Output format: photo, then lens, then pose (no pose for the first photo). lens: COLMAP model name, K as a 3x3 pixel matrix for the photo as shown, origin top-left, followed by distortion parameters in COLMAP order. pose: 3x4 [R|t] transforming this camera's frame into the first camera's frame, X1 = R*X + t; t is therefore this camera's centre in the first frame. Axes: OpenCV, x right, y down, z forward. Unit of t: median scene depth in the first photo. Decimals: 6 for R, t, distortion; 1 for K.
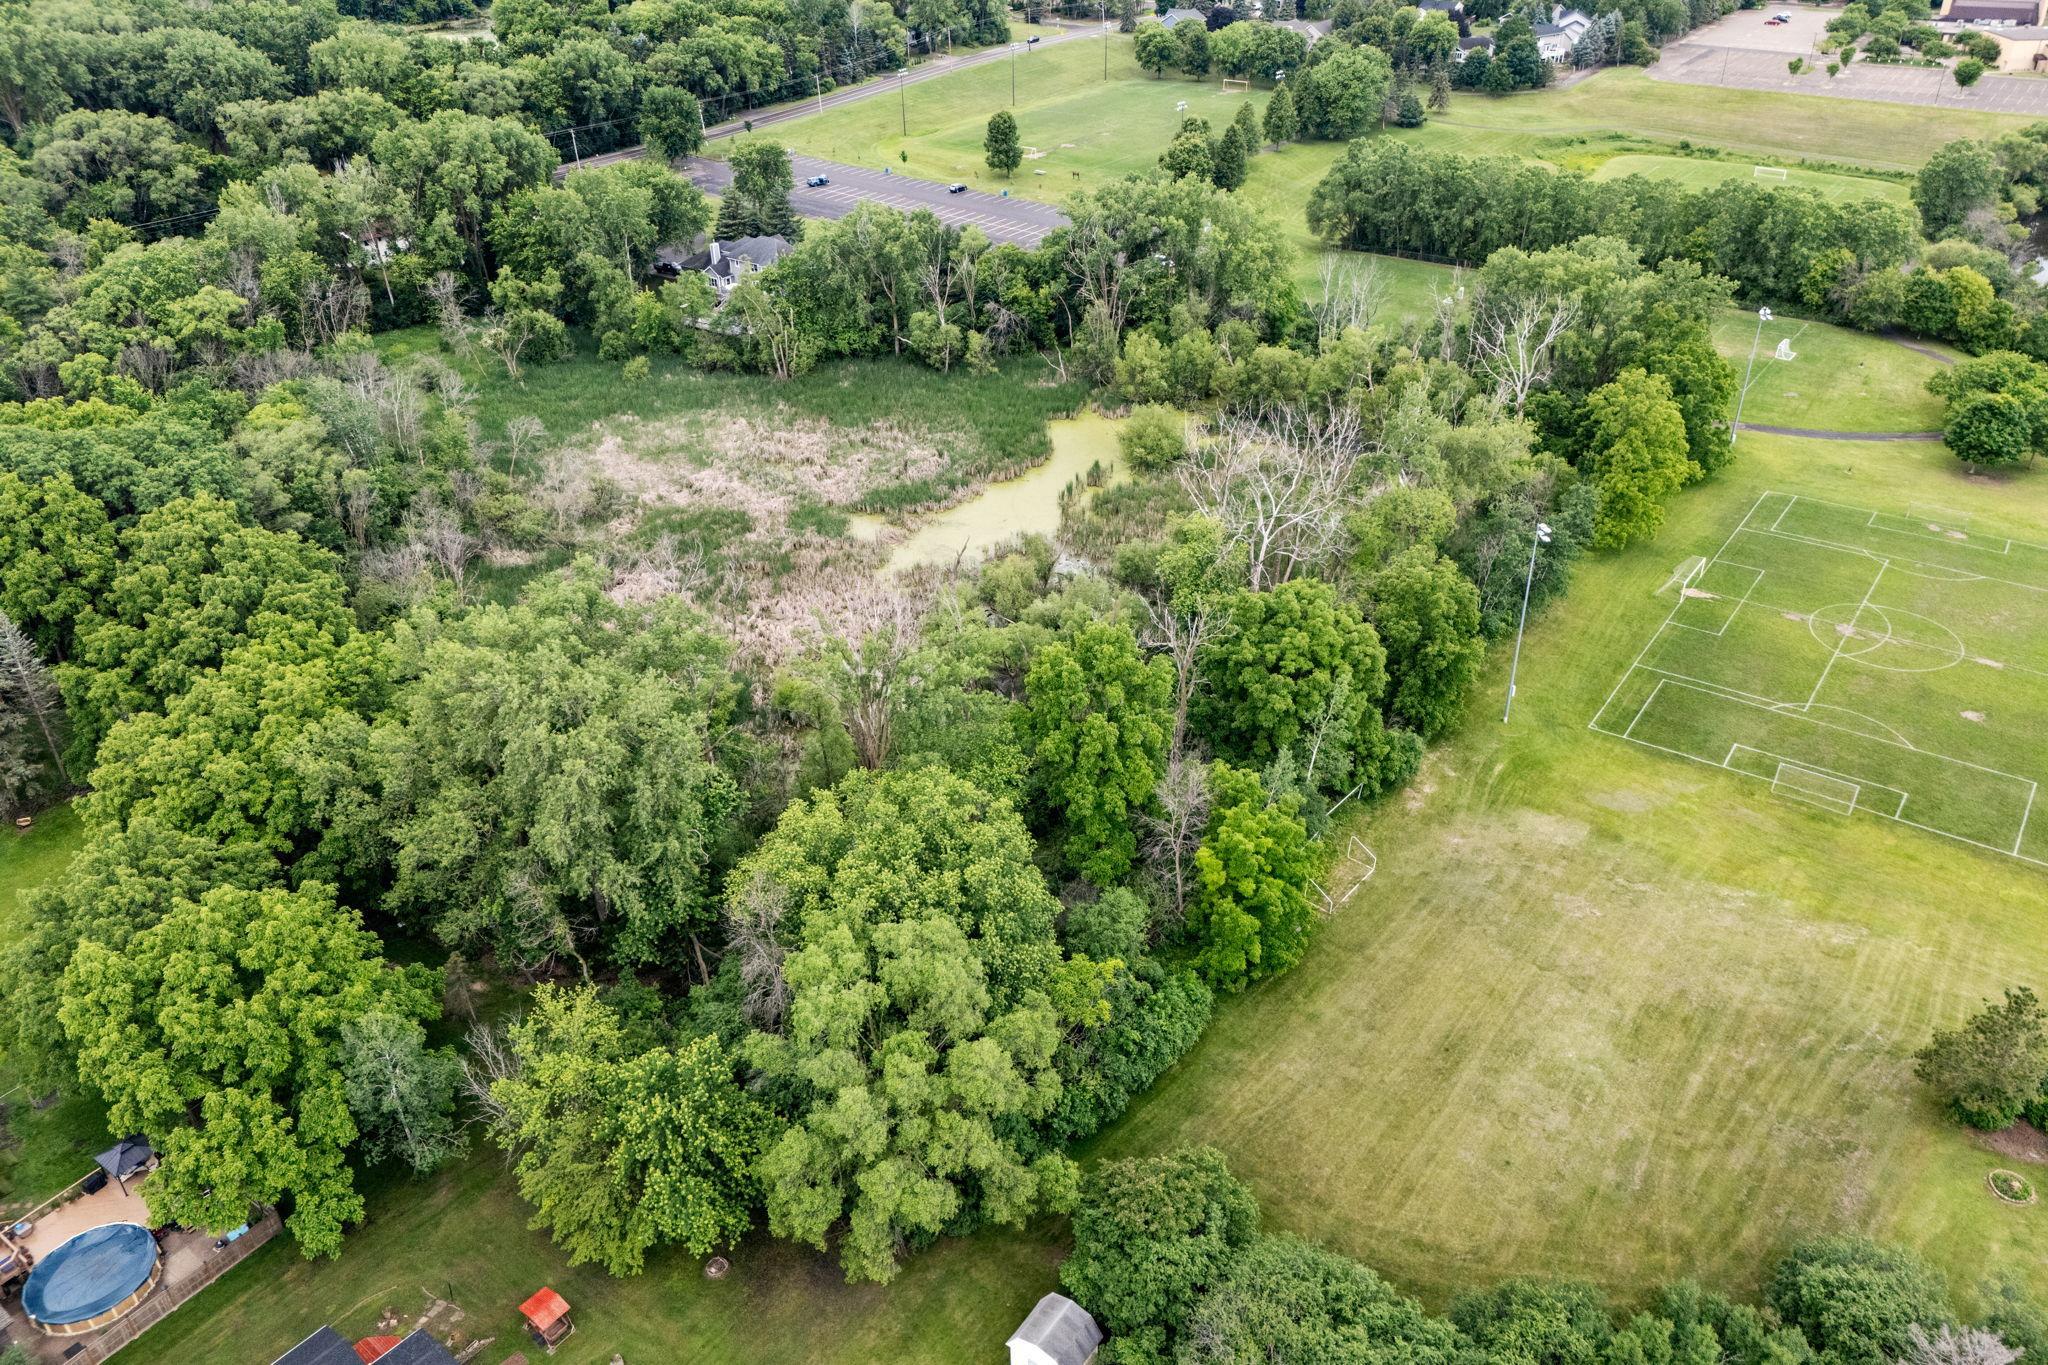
lens RADIAL K [[1498.9, 0, 1049.5], [0, 1498.9, 659.8], [0, 0, 1]] dist [0.070278, -0.069945]
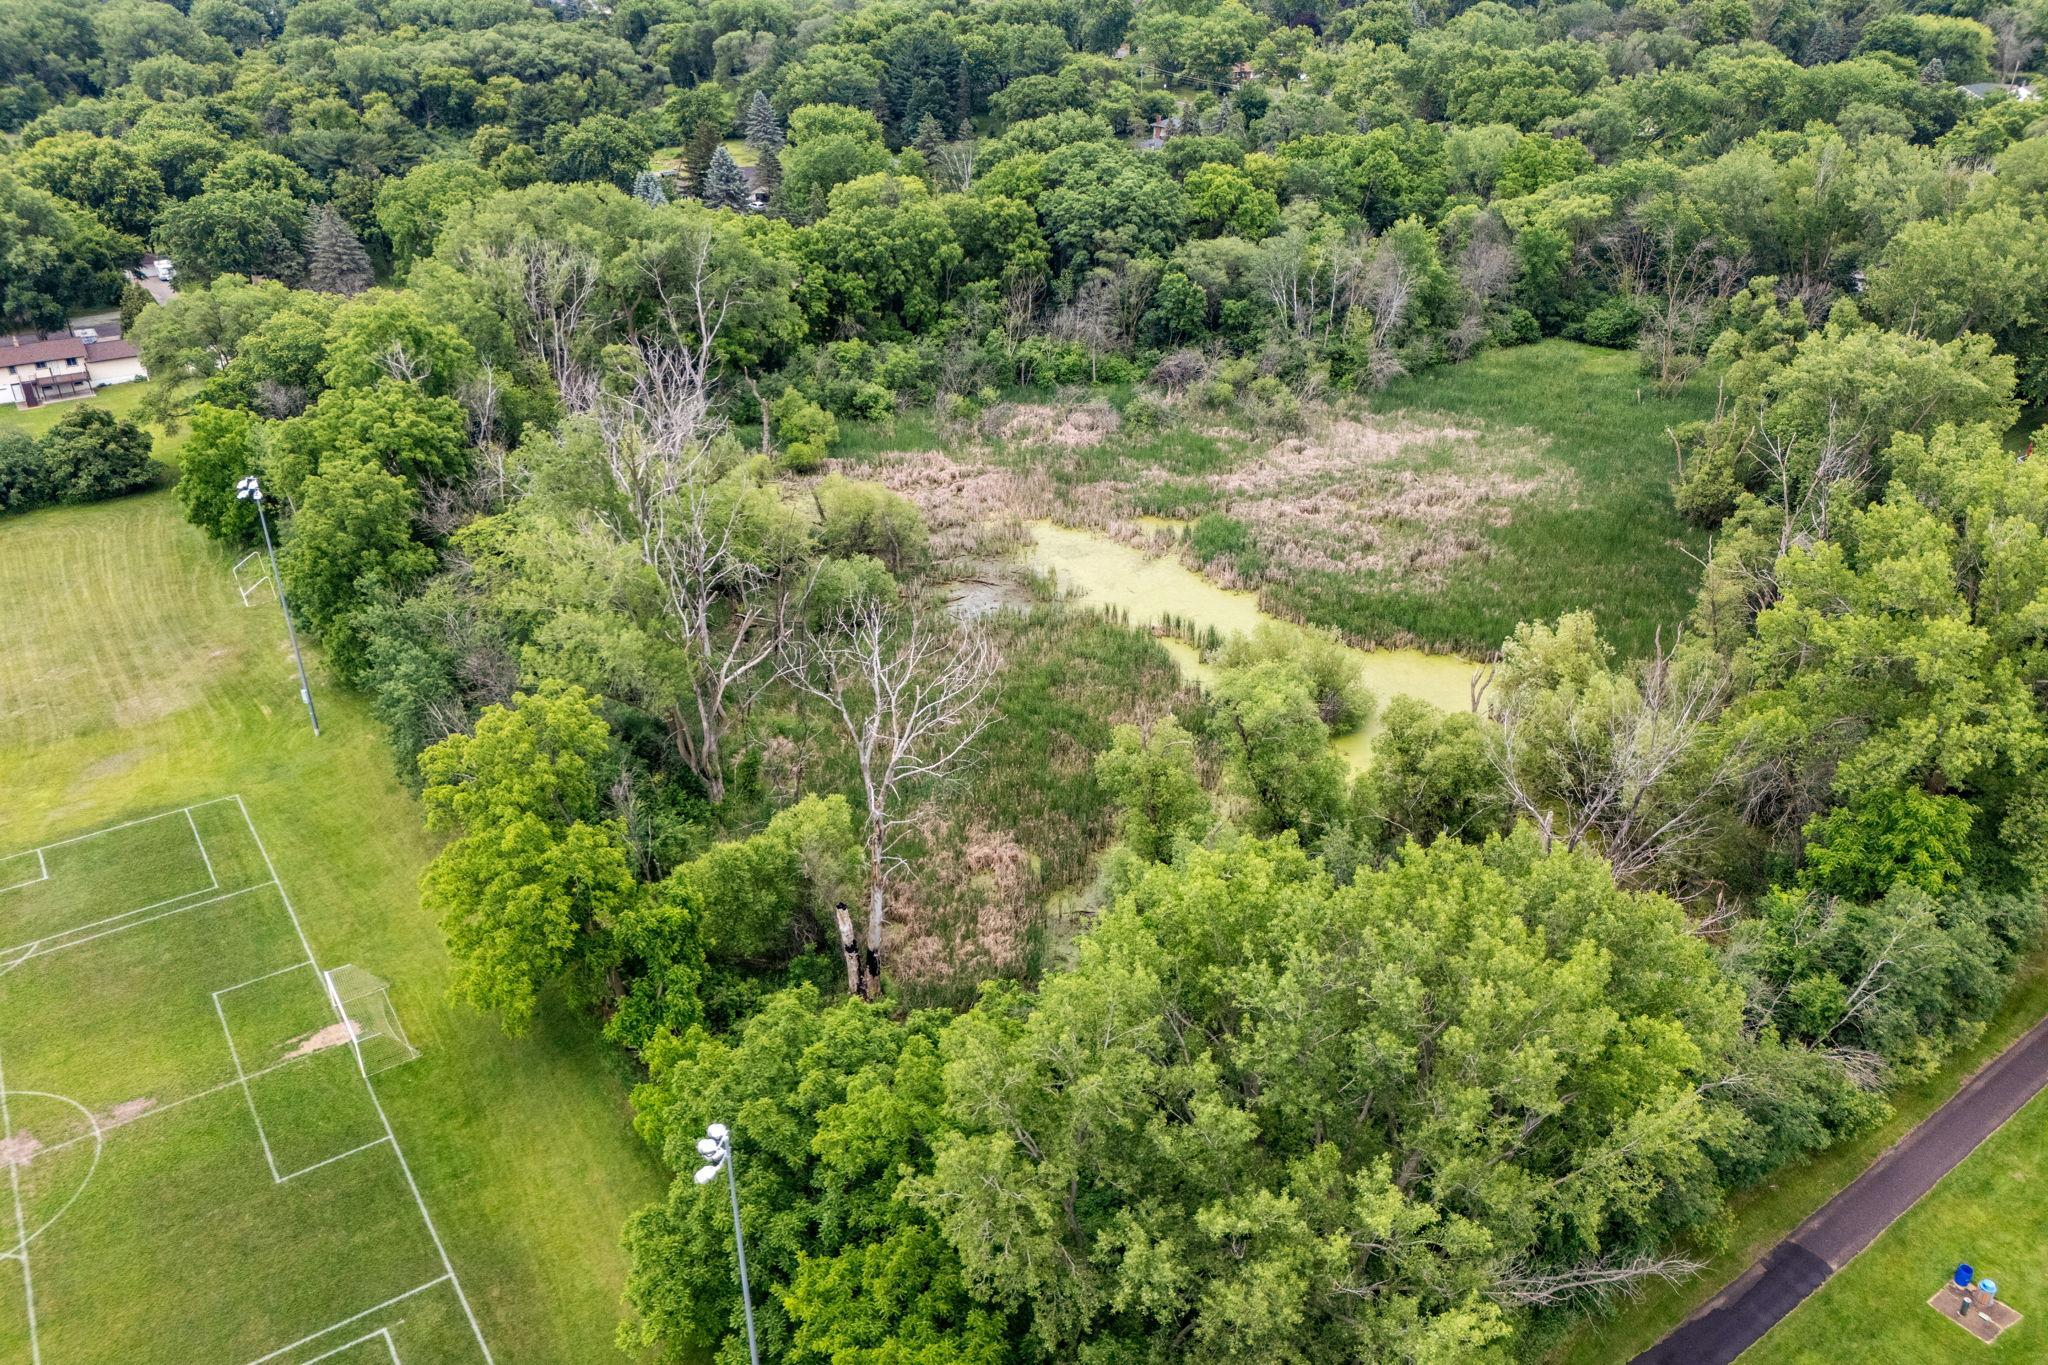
lens RADIAL K [[1498.9, 0, 1014.0], [0, 1498.9, 683.7], [0, 0, 1]] dist [0.070278, -0.069945]
pose [[-0.343428, 0.445871, -0.826593, 0.524131], [-0.459268, 0.687983, 0.561918, -0.378867], [0.819225, 0.572606, -0.031498, 0.831300]]
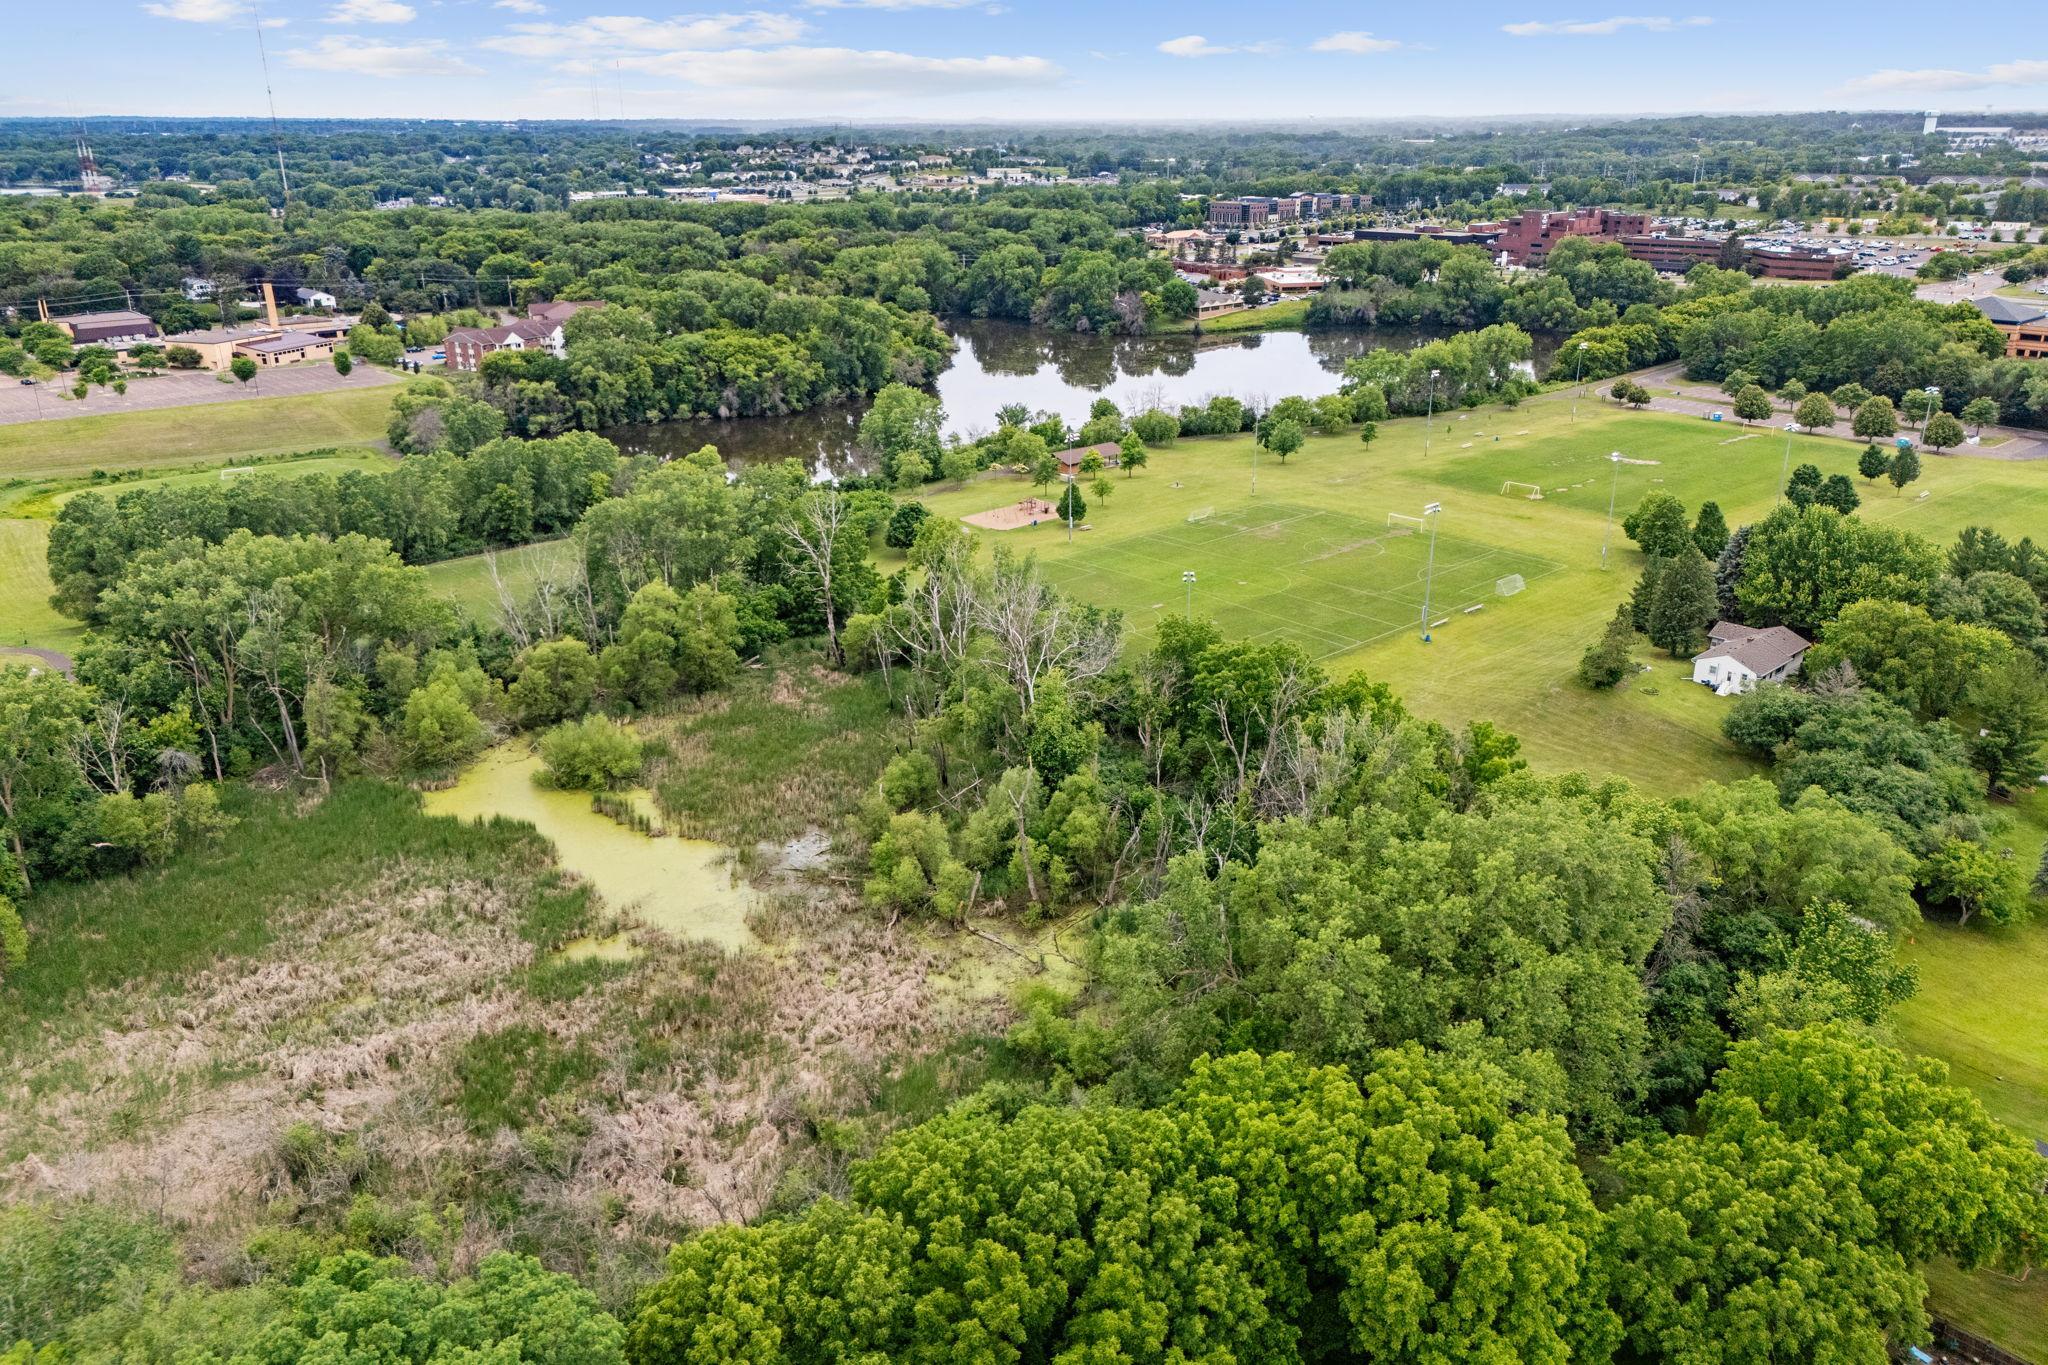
lens RADIAL K [[1498.9, 0, 1027.8], [0, 1498.9, 688.3], [0, 0, 1]] dist [0.070278, -0.069945]
pose [[0.215554, -0.334991, 0.917234, -0.606112], [0.499754, 0.844823, 0.191101, -0.198830], [-0.838917, 0.417199, 0.349518, 0.406545]]
